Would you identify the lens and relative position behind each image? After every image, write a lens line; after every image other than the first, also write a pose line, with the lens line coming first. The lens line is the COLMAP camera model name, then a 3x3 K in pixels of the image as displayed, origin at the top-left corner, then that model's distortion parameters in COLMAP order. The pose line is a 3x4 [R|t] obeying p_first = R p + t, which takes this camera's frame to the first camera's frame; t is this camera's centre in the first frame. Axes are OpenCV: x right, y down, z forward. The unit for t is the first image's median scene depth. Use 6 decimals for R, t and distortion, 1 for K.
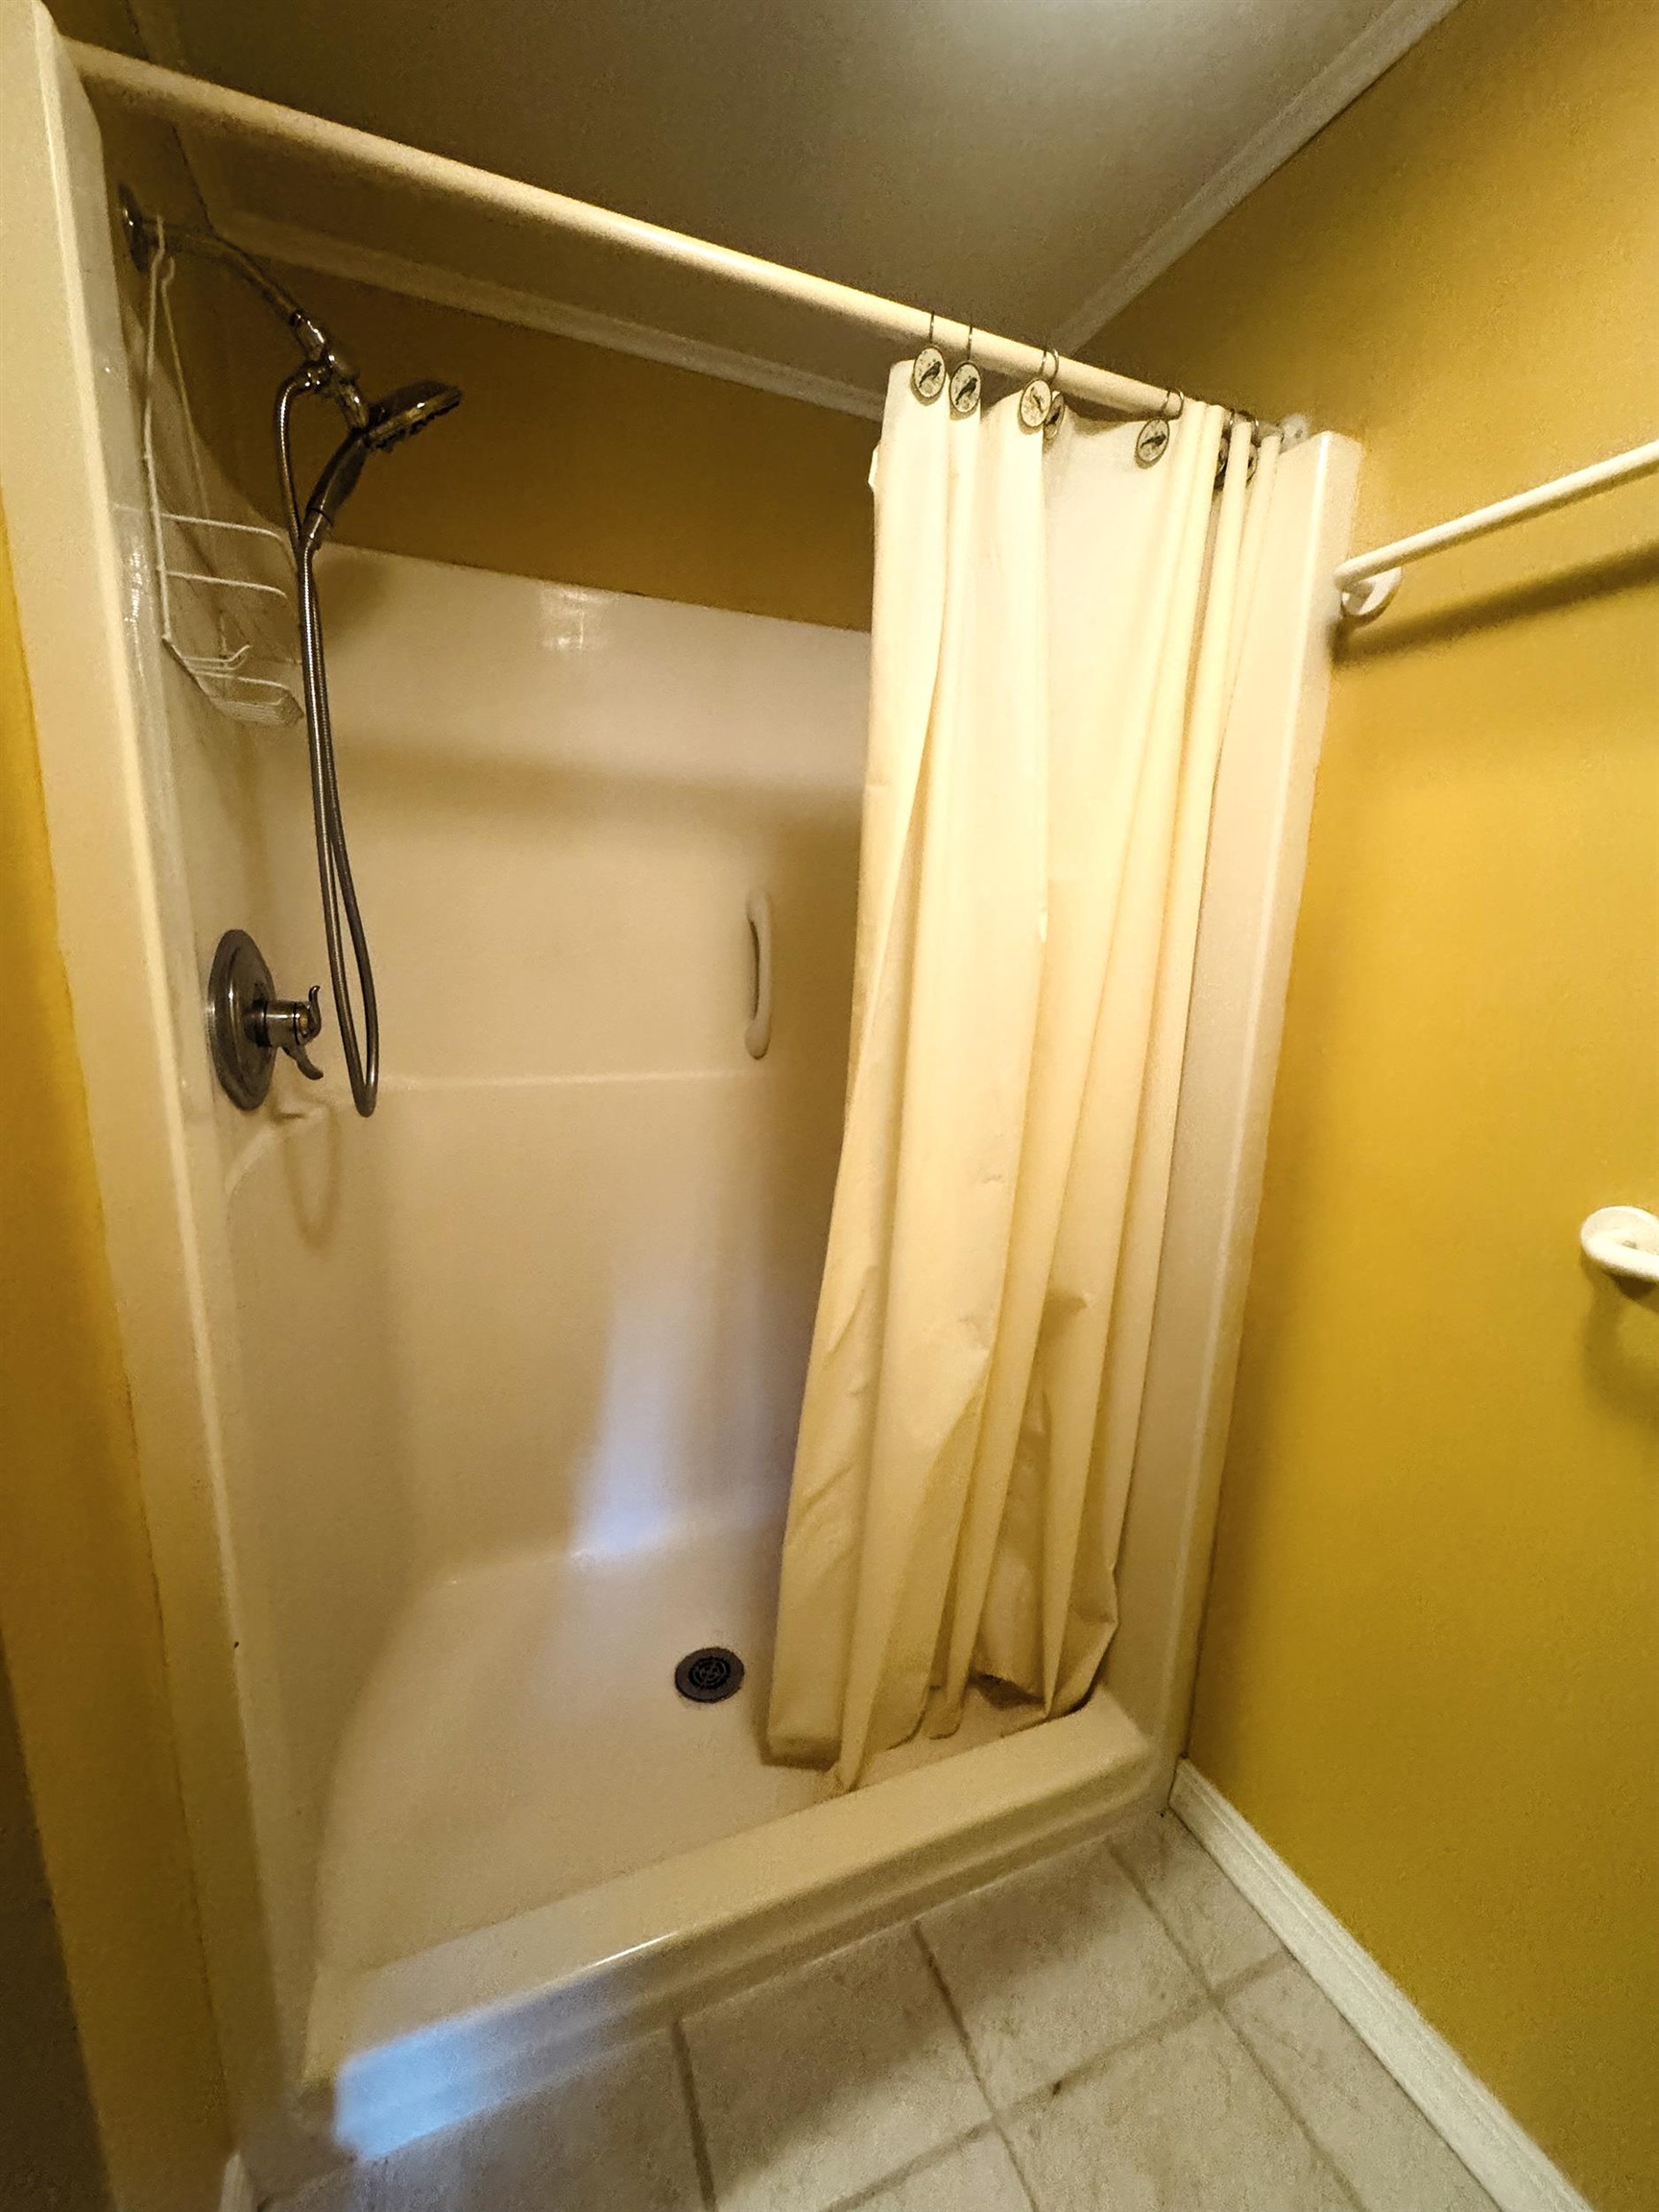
lens RADIAL K [[890.1, 0, 833.1], [0, 890.1, 1098.2], [0, 0, 1]] dist [-0.004723, -0.000573]
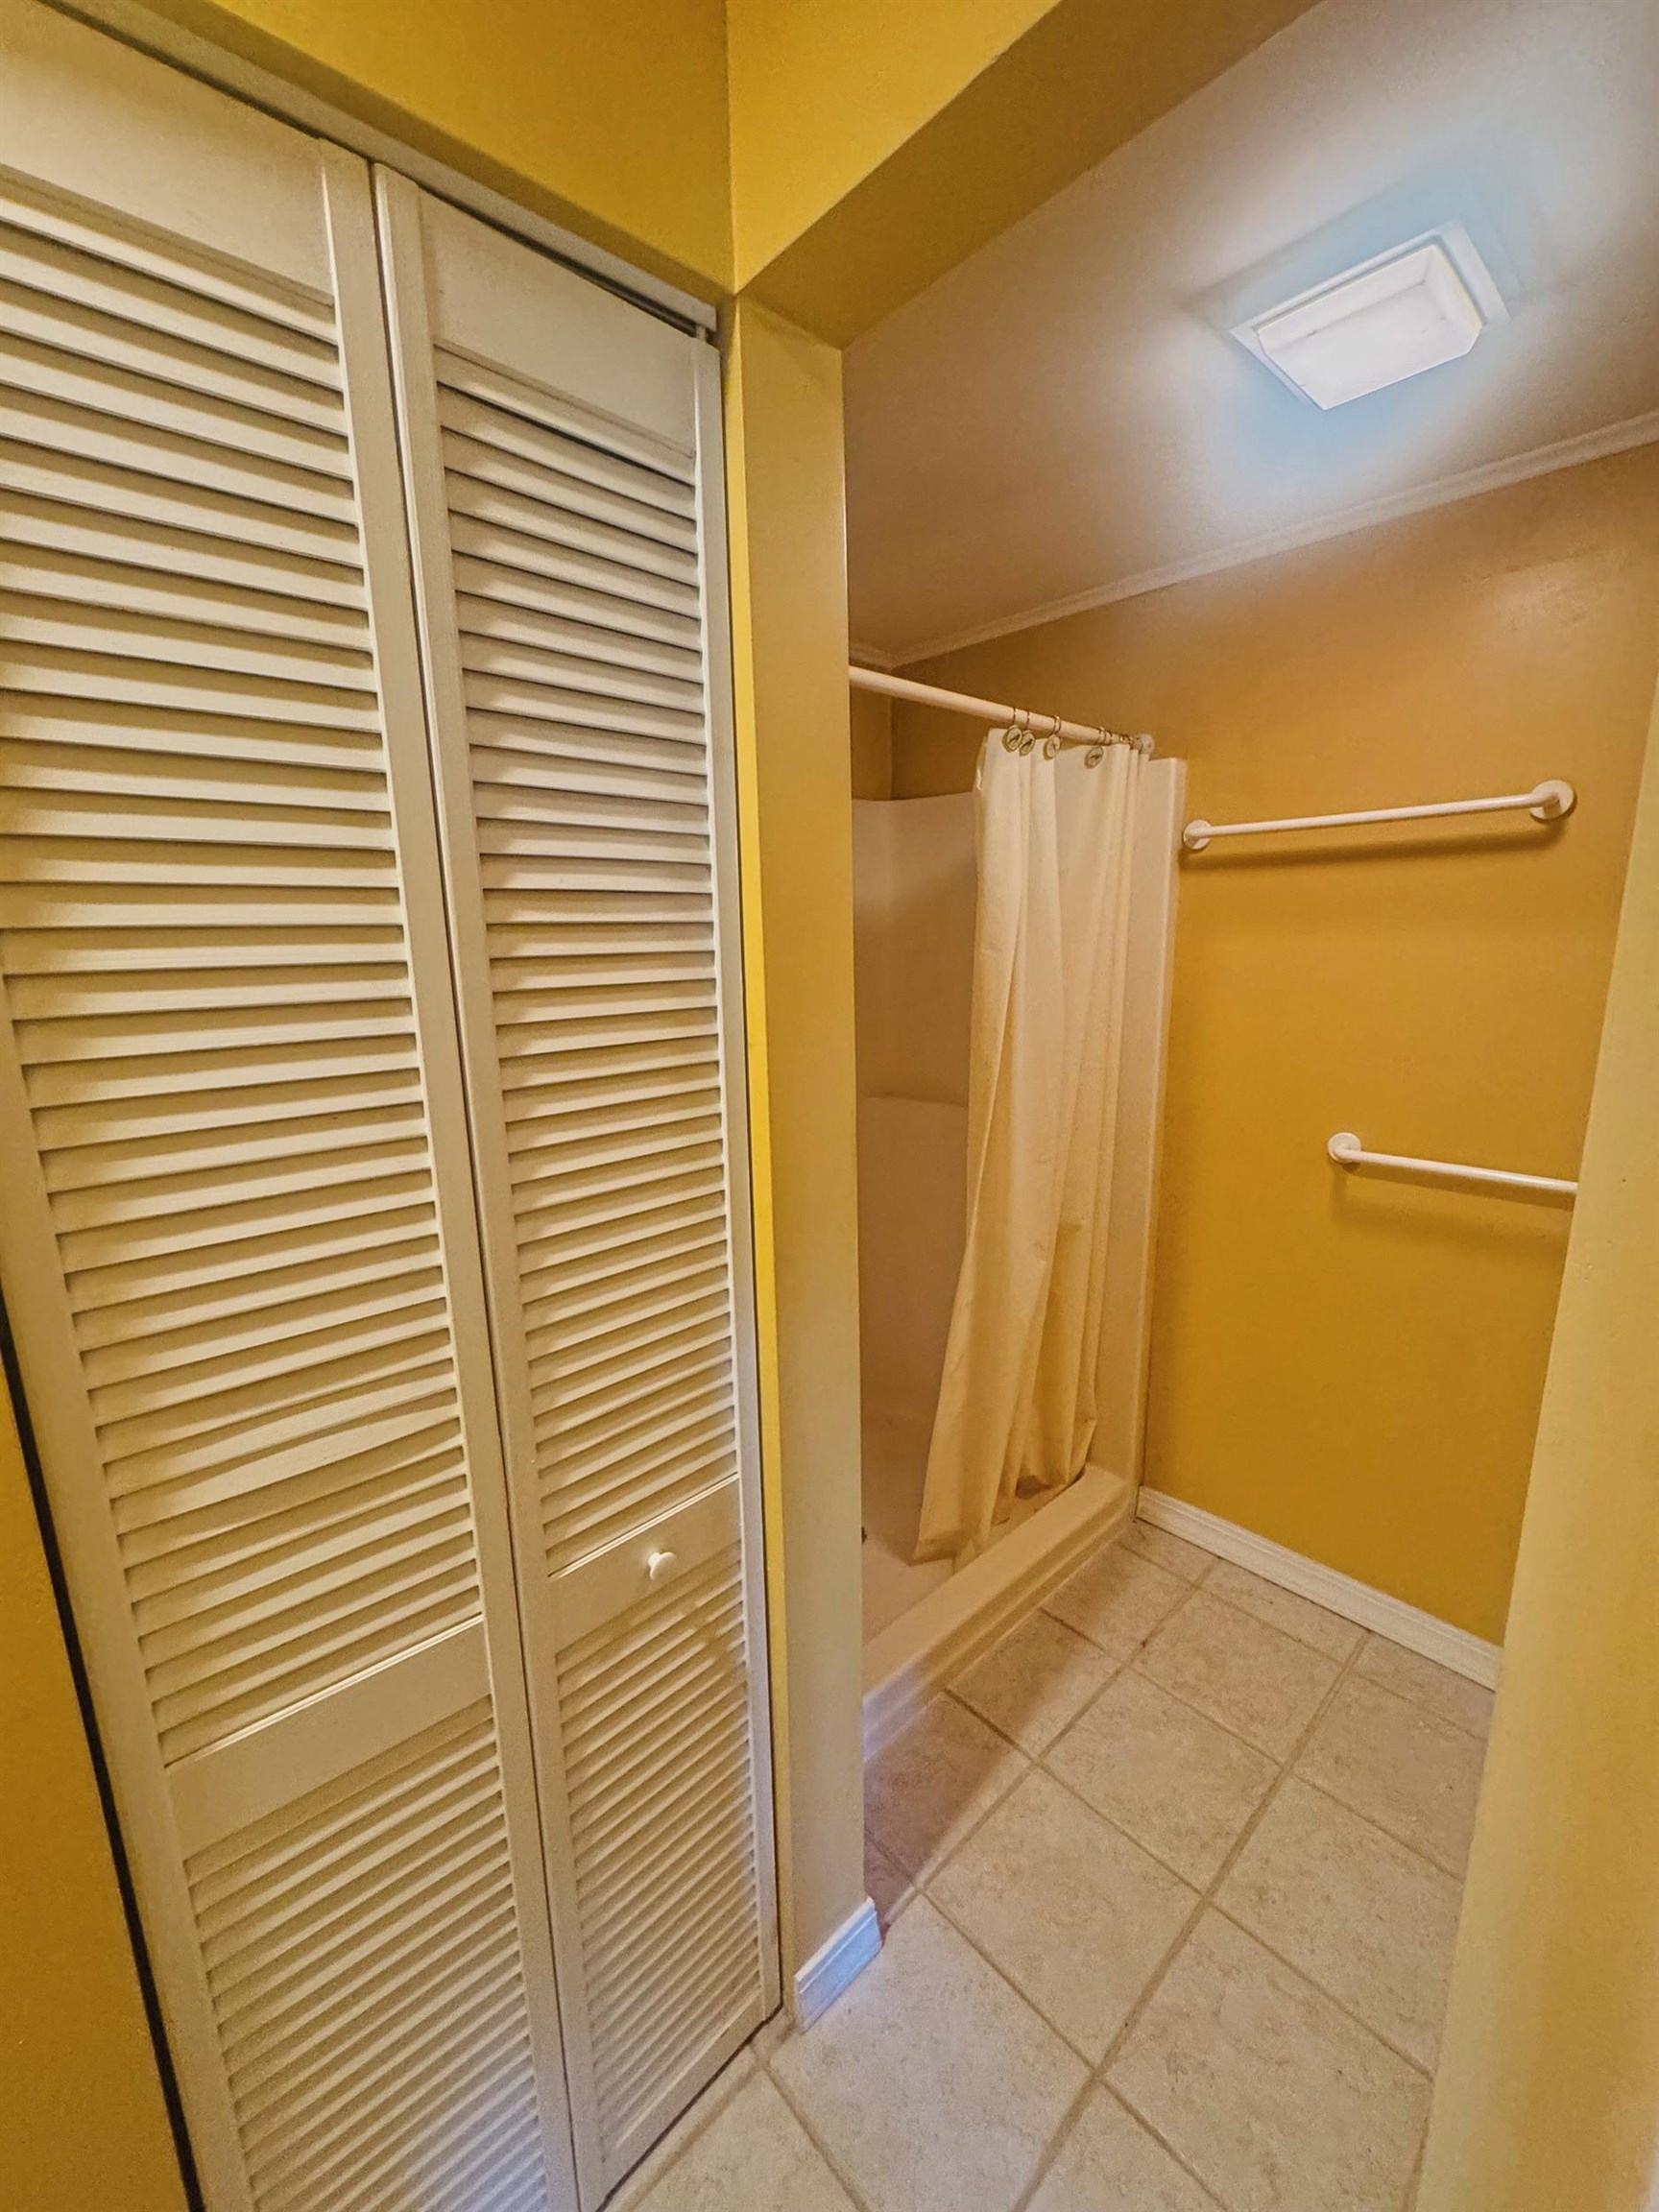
lens RADIAL K [[890.1, 0, 826.5], [0, 890.1, 1116.5], [0, 0, 1]] dist [-0.004723, -0.000573]
pose [[0.934909, -0.117291, 0.334944, -0.827796], [0.116177, 0.992952, 0.023435, -0.092374], [-0.335332, 0.017003, 0.941947, -0.525616]]
